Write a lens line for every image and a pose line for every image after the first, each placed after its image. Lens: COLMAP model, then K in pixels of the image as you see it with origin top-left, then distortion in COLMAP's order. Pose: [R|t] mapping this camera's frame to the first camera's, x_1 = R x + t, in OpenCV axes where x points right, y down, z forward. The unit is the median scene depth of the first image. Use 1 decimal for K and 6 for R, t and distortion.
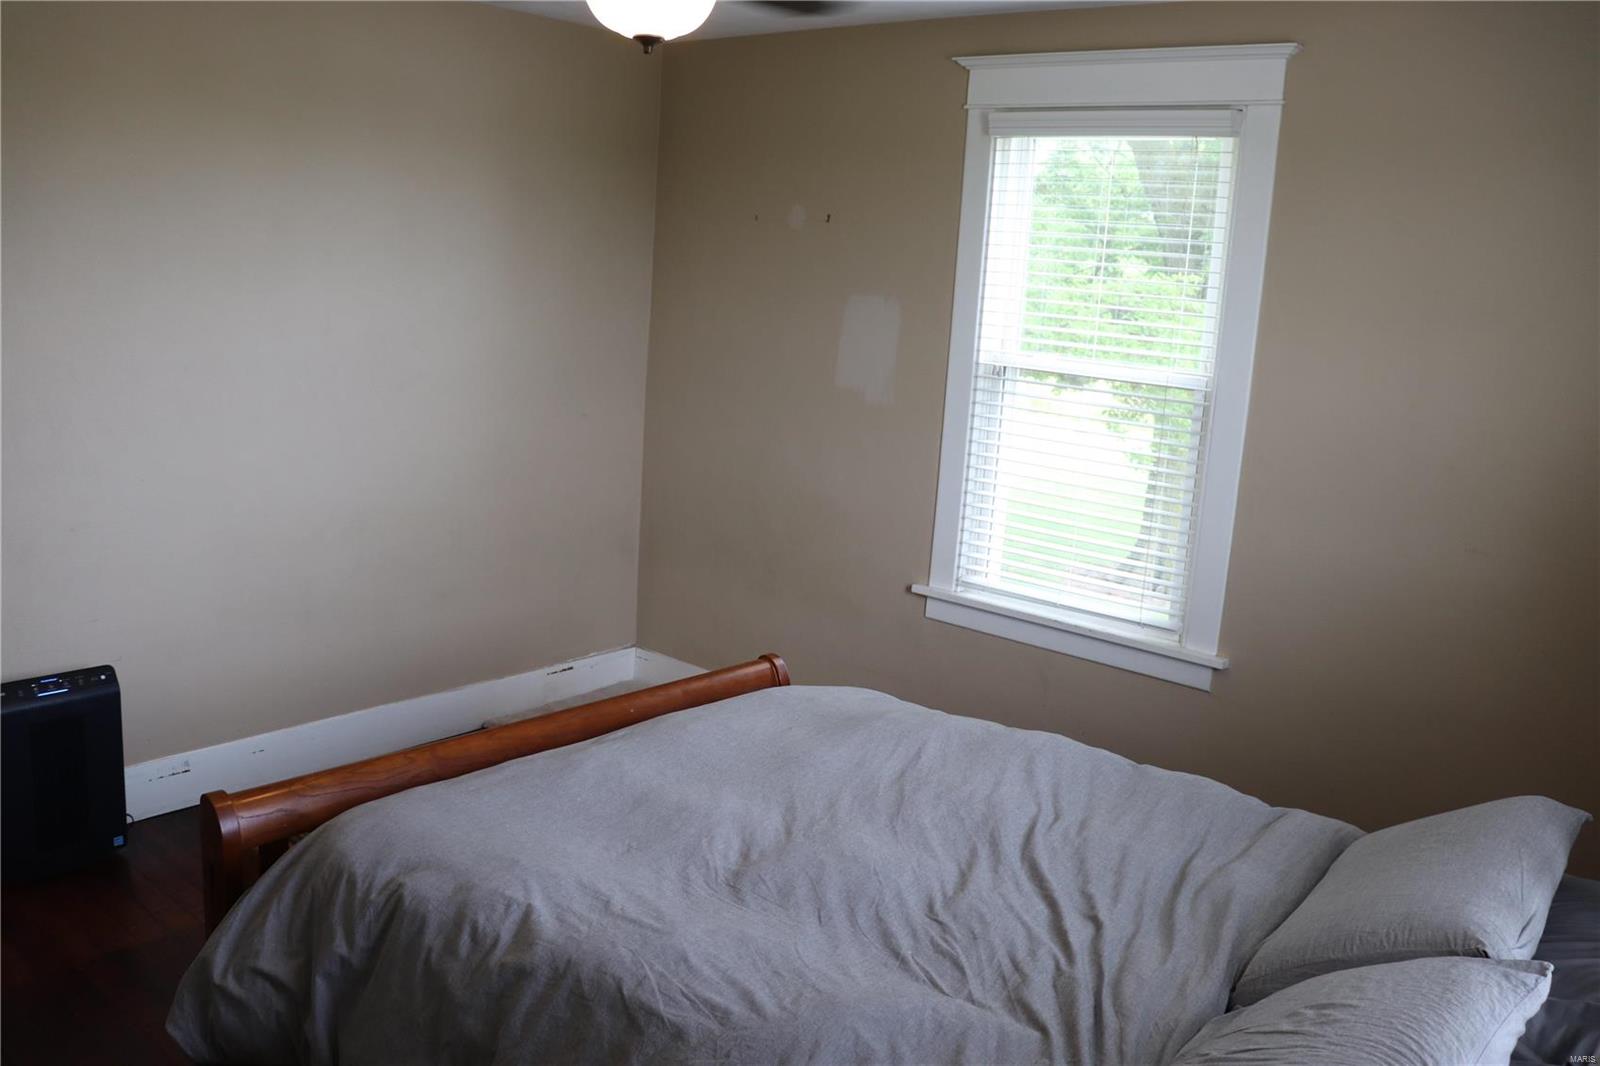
lens RADIAL K [[1309.2, 0, 800.0], [0, 1309.2, 533.0], [0, 0, 1]] dist [-0.158605, 0.140671]
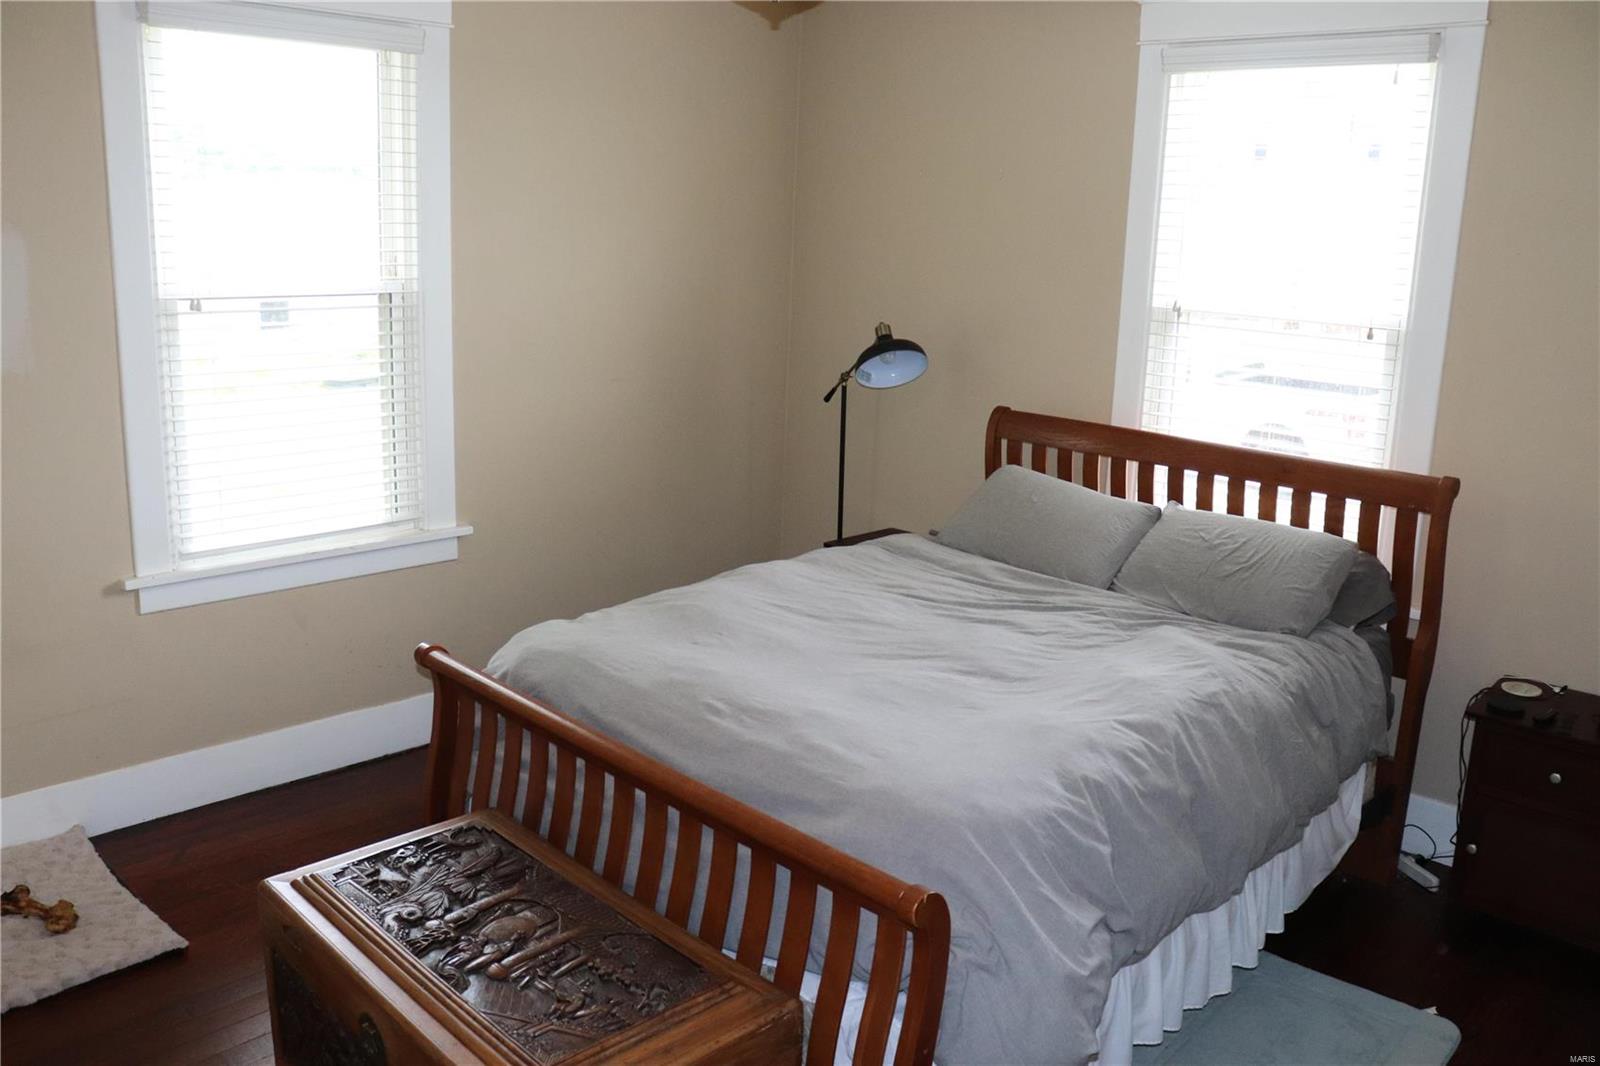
lens RADIAL K [[1295.0, 0, 800.0], [0, 1295.0, 533.0], [0, 0, 1]] dist [-0.141328, 0.003174]
pose [[0.083458, -0.286522, 0.954432, -1.142726], [0.171167, 0.947660, 0.269522, -0.236288], [-0.981701, 0.140874, 0.128133, 0.901711]]
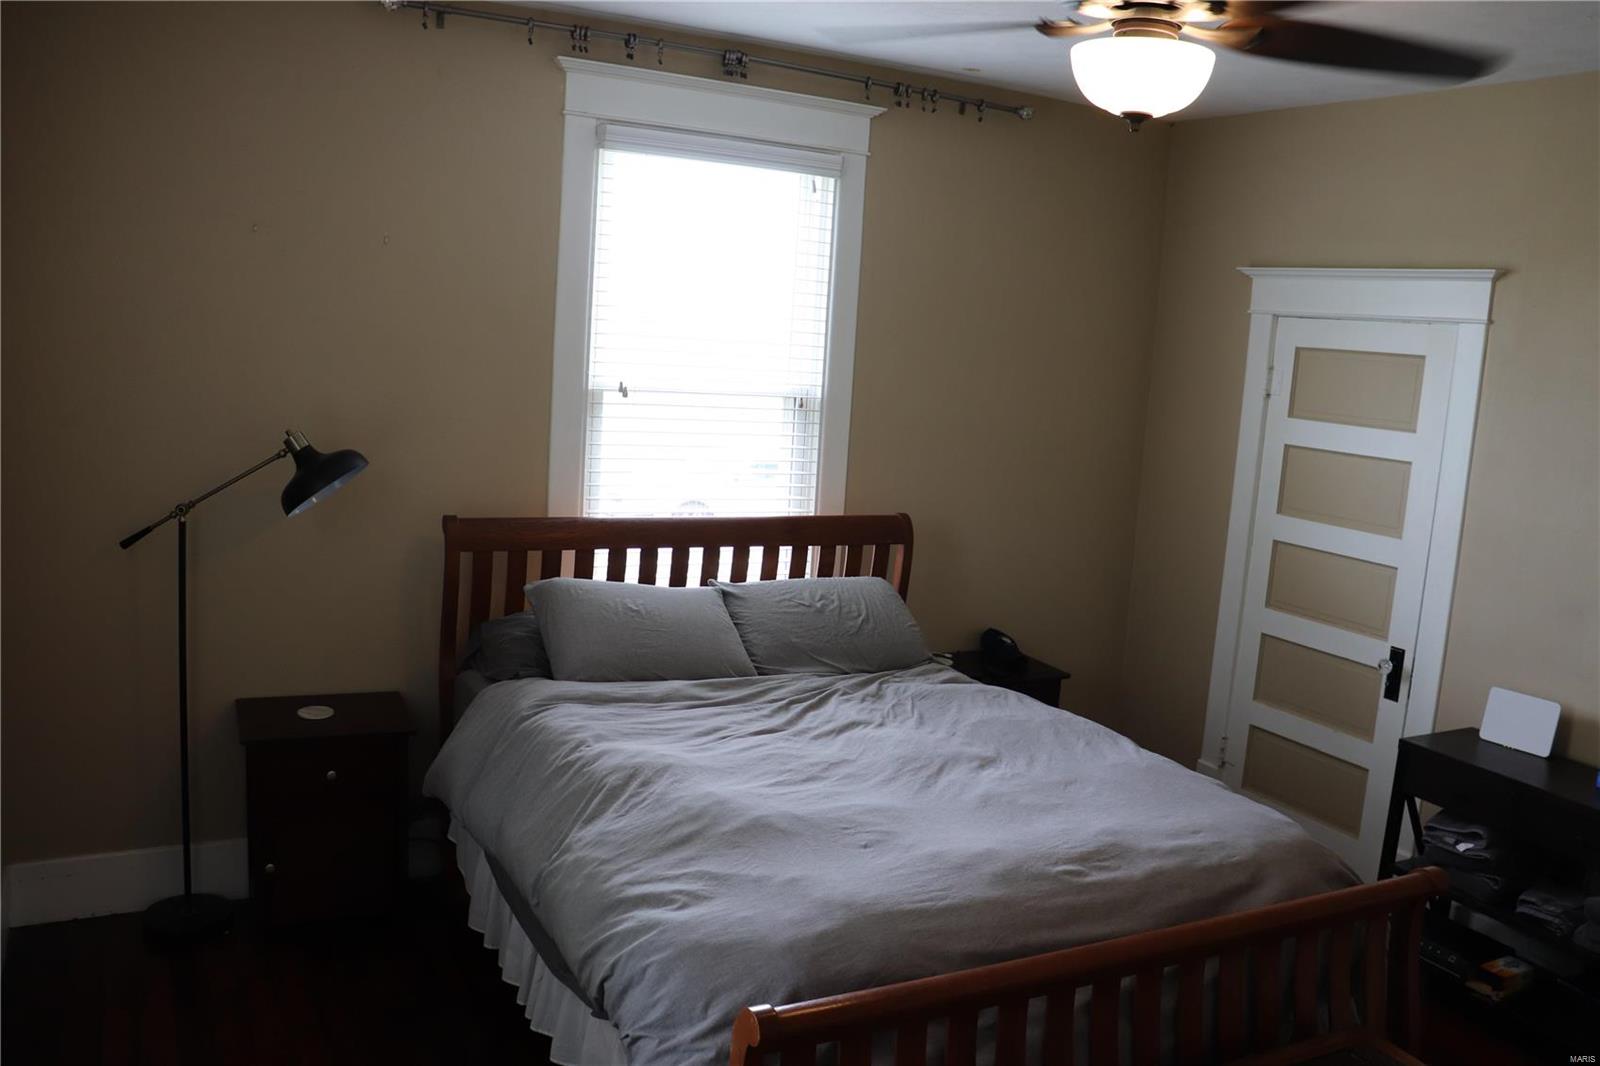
lens RADIAL K [[1309.2, 0, 800.0], [0, 1309.2, 533.0], [0, 0, 1]] dist [-0.158605, 0.140671]
pose [[-0.917918, -0.180743, 0.353210, -0.279423], [-0.046886, 0.933392, 0.355783, -0.417640], [-0.393989, 0.310019, -0.865252, 2.003471]]
